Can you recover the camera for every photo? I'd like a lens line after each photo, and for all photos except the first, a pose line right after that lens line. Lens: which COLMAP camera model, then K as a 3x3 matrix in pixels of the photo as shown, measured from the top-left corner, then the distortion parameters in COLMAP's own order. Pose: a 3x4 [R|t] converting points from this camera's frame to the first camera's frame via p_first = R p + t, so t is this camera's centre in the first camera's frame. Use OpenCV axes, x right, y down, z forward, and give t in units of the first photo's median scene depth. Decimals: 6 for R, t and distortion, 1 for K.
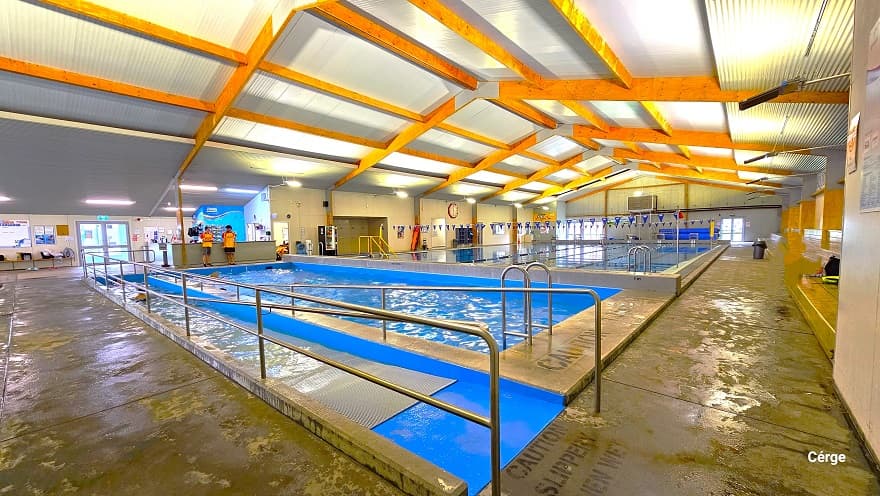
lens RADIAL K [[363.1, 0, 438.6], [0, 363.1, 262.2], [0, 0, 1]] dist [-0.000428, -0.000296]
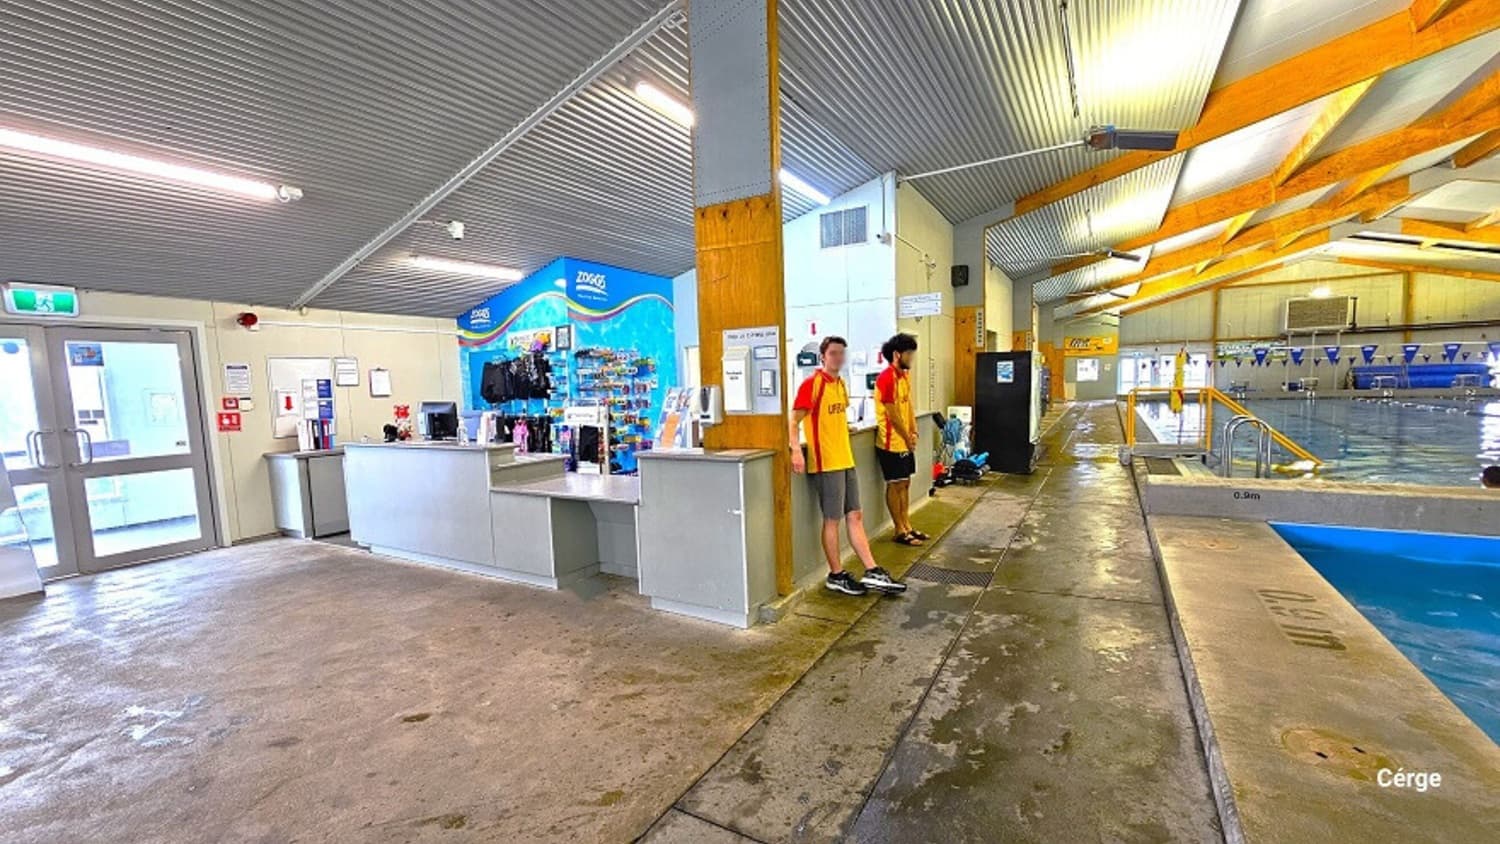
lens RADIAL K [[619.0, 0, 747.7], [0, 619.0, 446.3], [0, 0, 1]] dist [-0.000428, -0.000296]
pose [[0.983962, -0.031444, 0.175584, -0.336206], [0.028163, 0.999380, 0.021151, -0.026941], [-0.176140, -0.015867, 0.984237, 0.337824]]
